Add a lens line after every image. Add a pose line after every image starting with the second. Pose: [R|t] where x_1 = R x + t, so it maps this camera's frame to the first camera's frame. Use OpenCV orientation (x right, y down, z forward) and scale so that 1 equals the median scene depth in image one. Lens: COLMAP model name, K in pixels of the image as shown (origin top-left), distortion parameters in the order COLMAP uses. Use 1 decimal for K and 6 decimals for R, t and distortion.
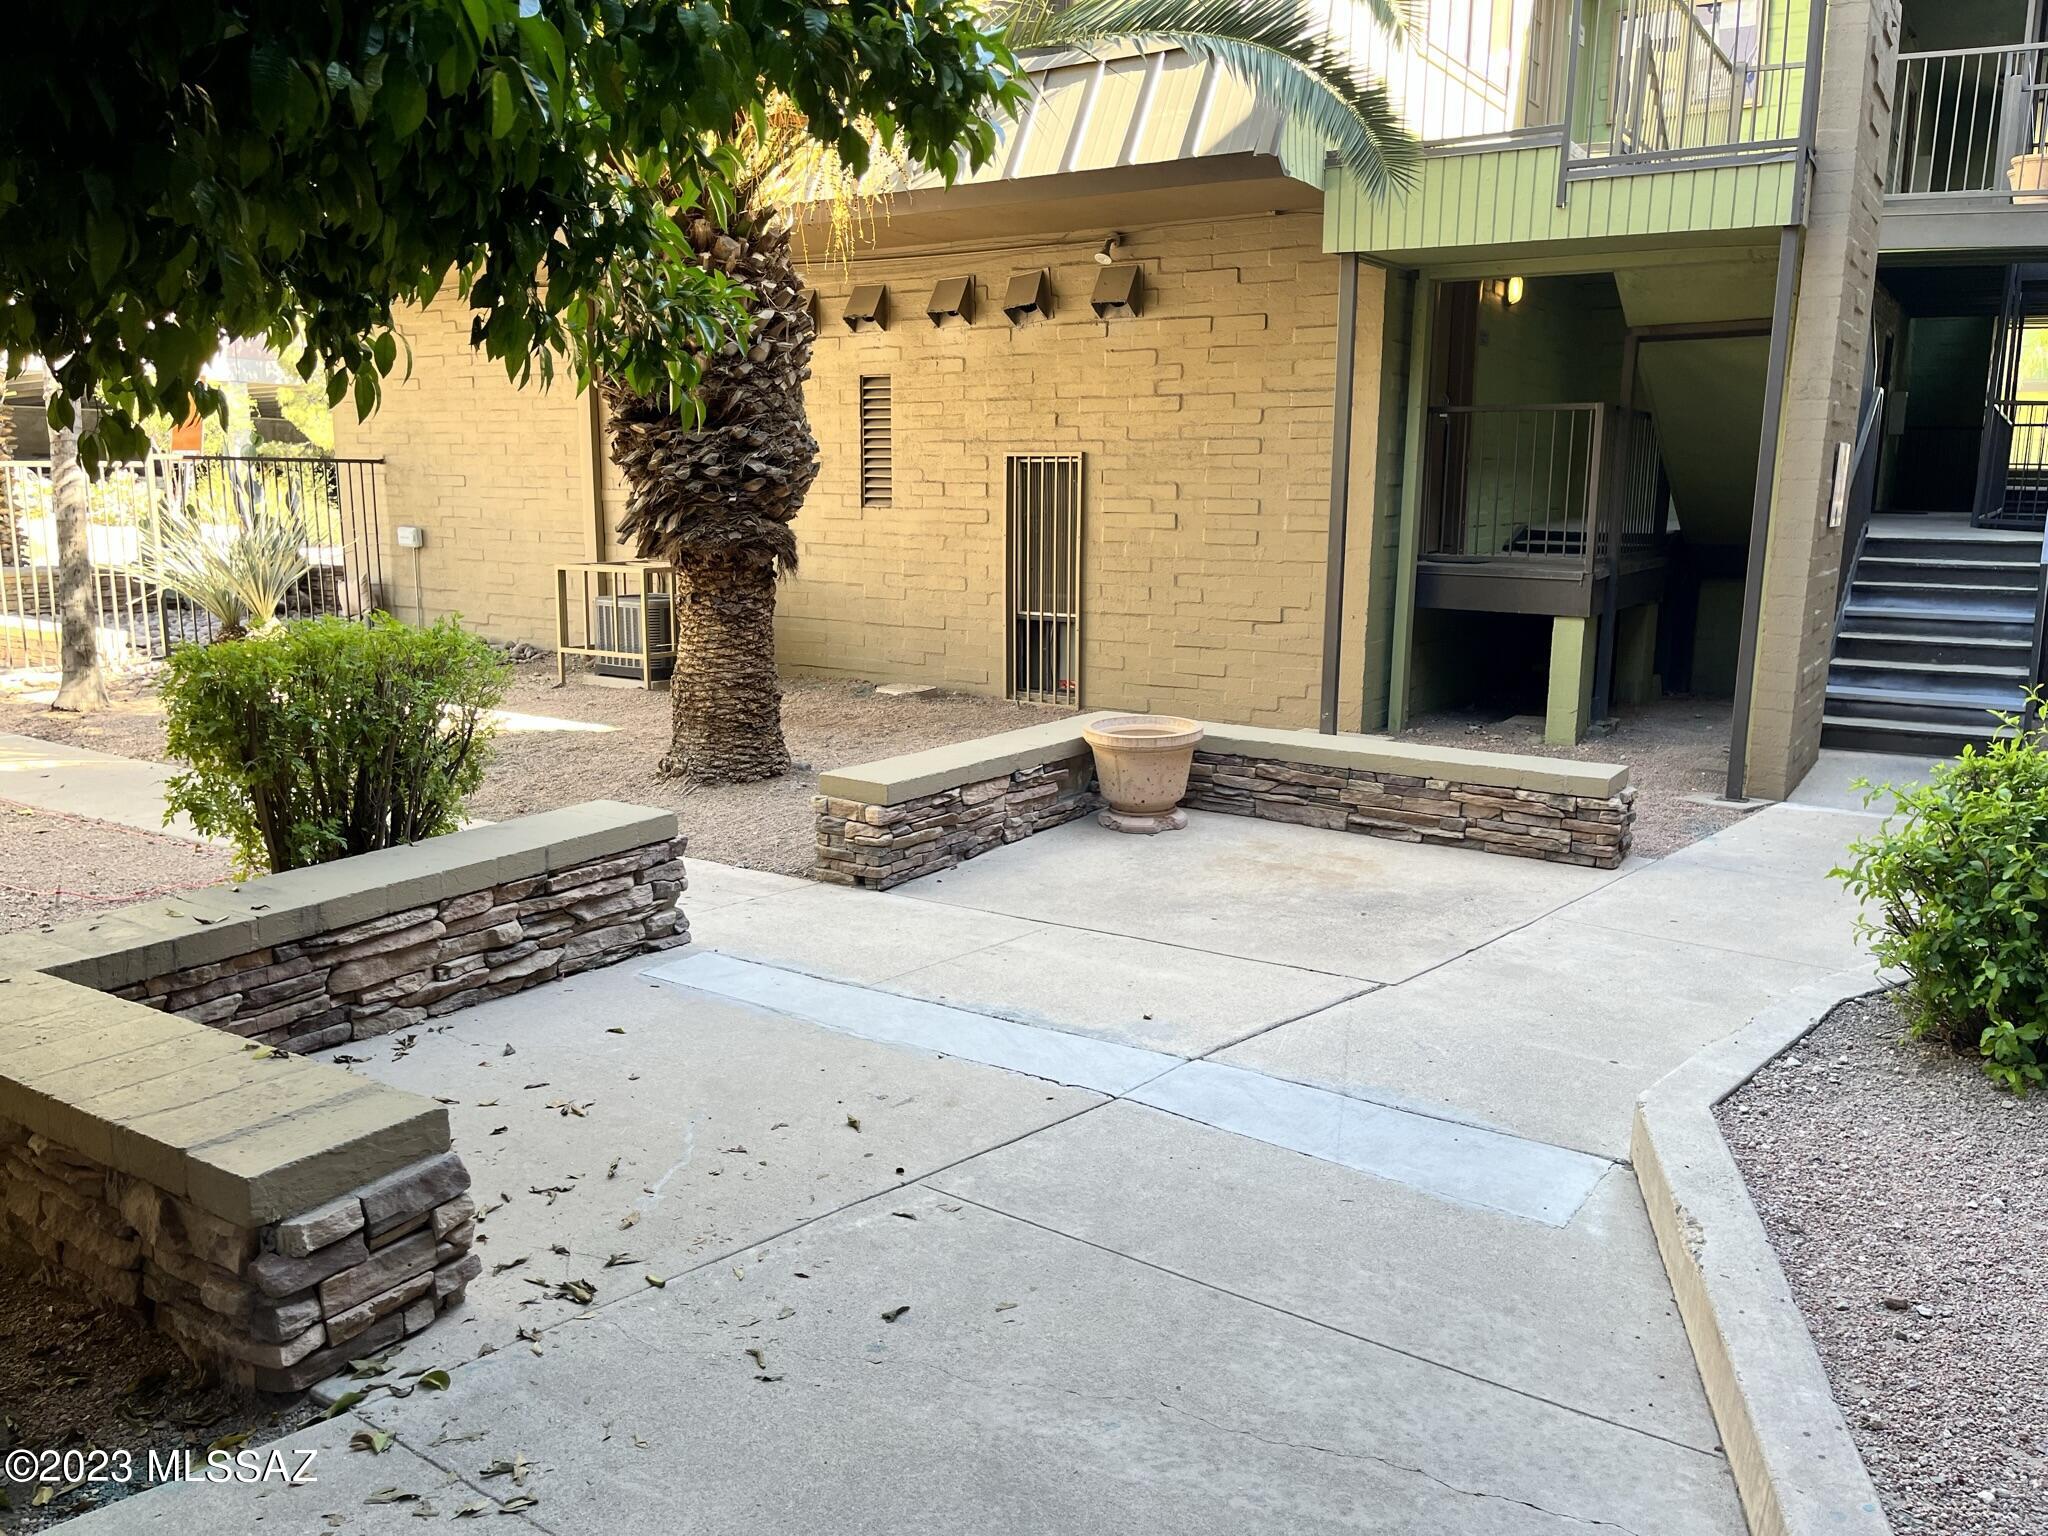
lens RADIAL K [[1544.1, 0, 1025.4], [0, 1544.1, 770.4], [0, 0, 1]] dist [0.060208, -0.071109]
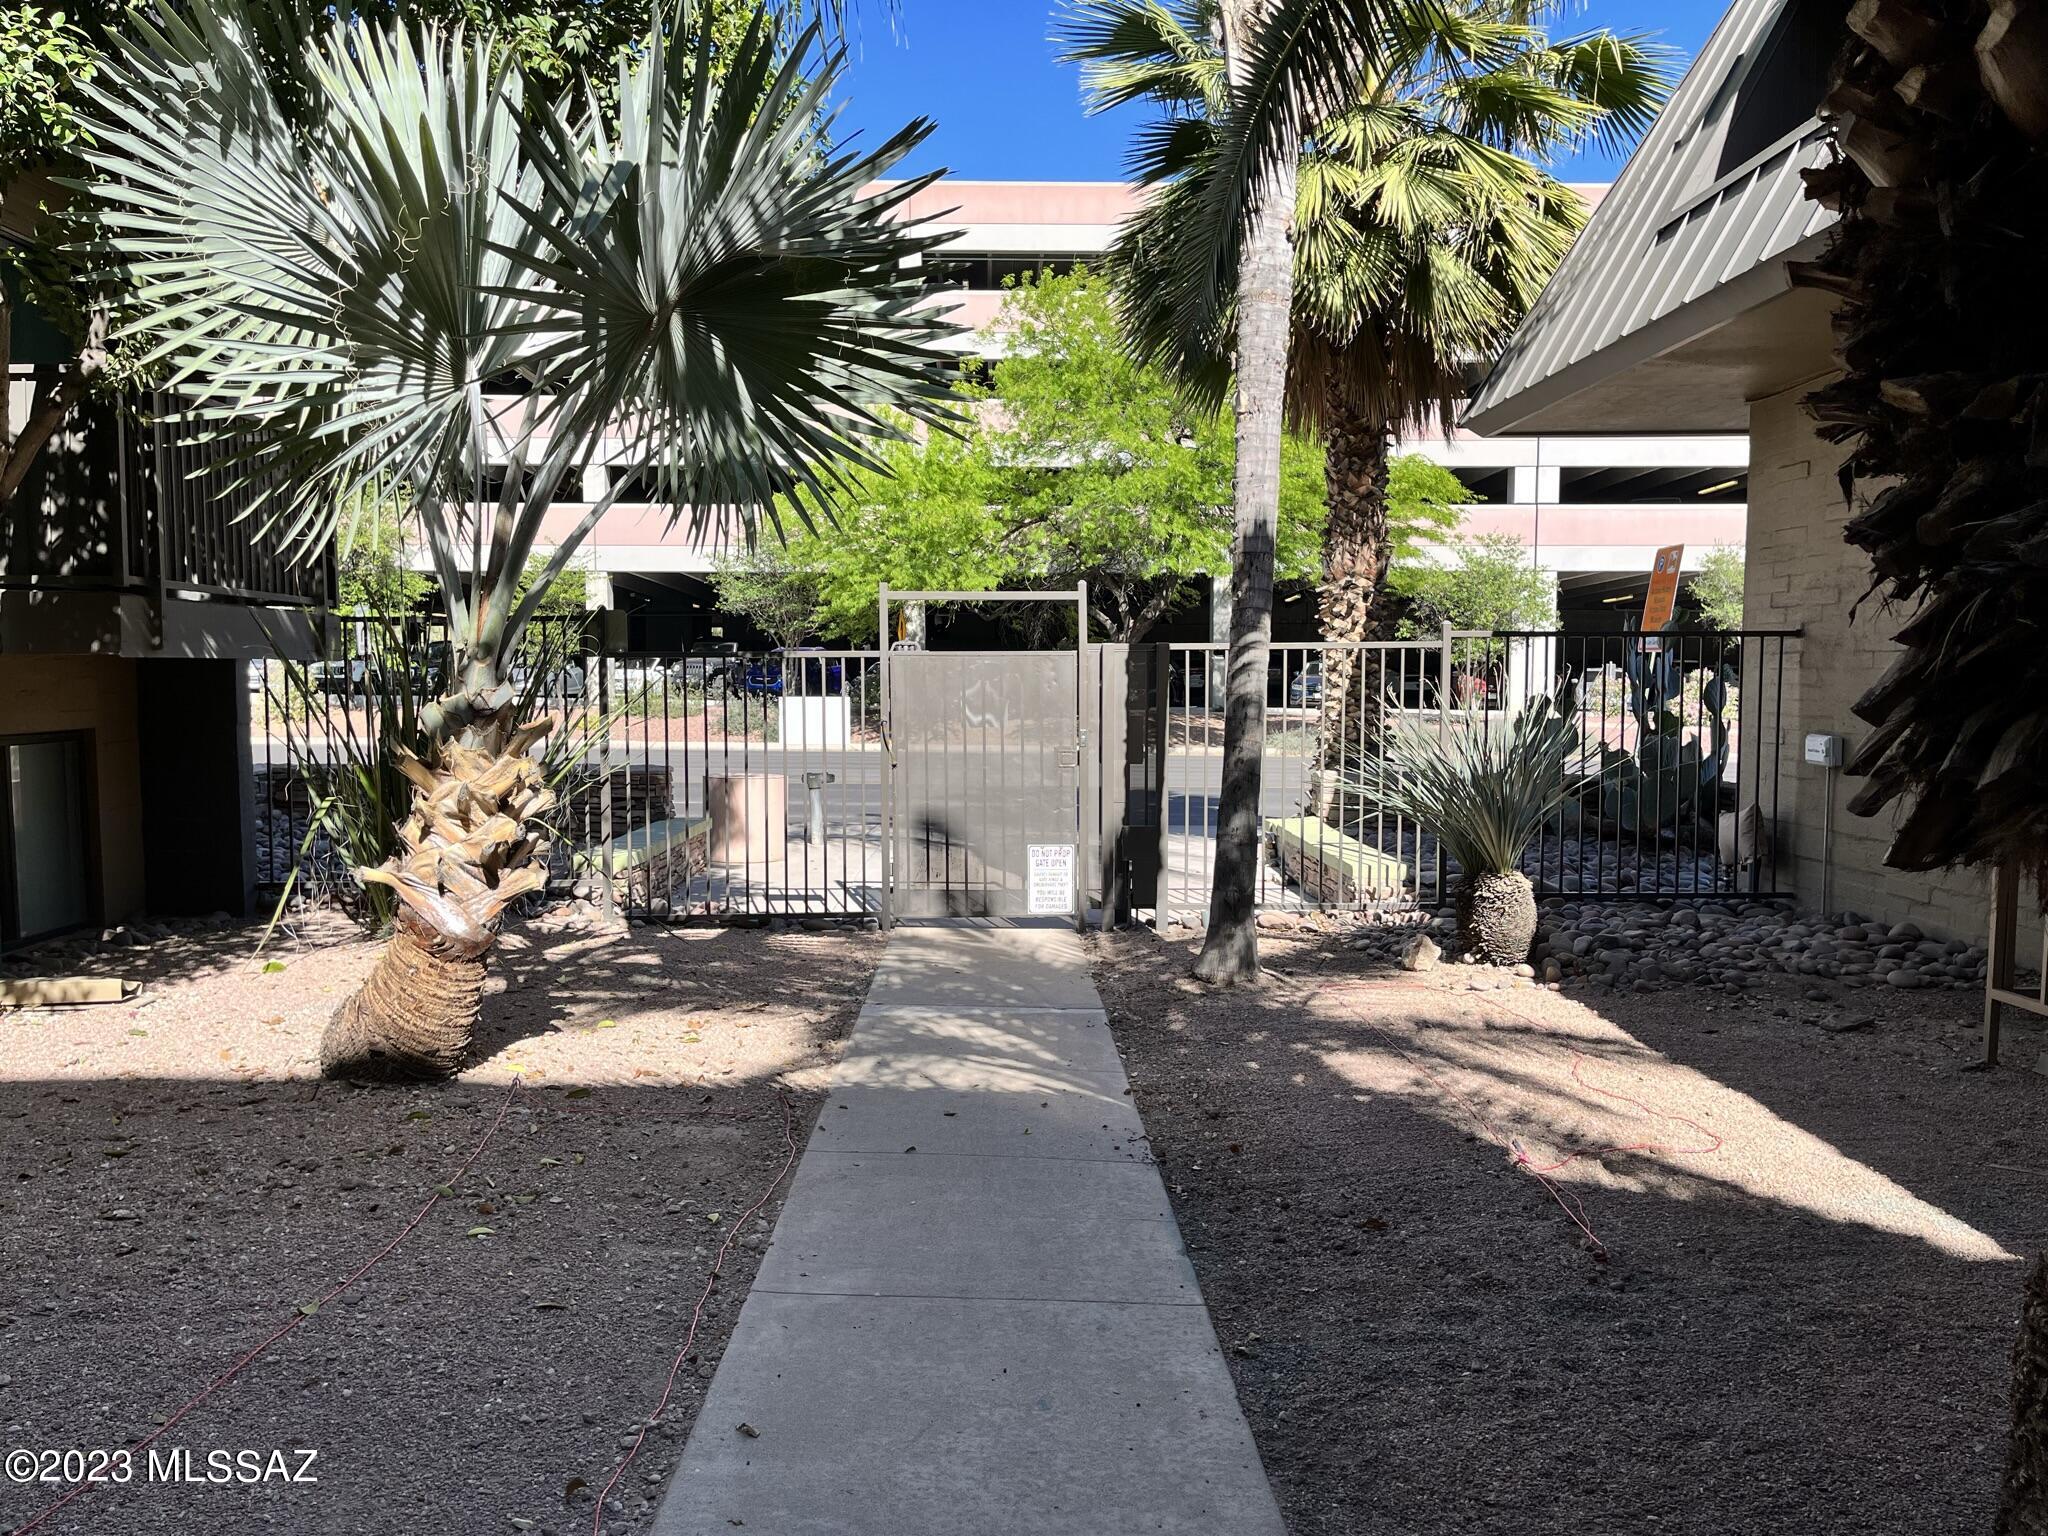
lens RADIAL K [[1544.1, 0, 1020.7], [0, 1544.1, 774.1], [0, 0, 1]] dist [0.060208, -0.071109]
pose [[0.569266, 0.043006, -0.821028, -0.082894], [-0.144020, 0.988406, -0.048084, -0.084681], [0.809441, 0.145617, 0.568860, 0.512498]]
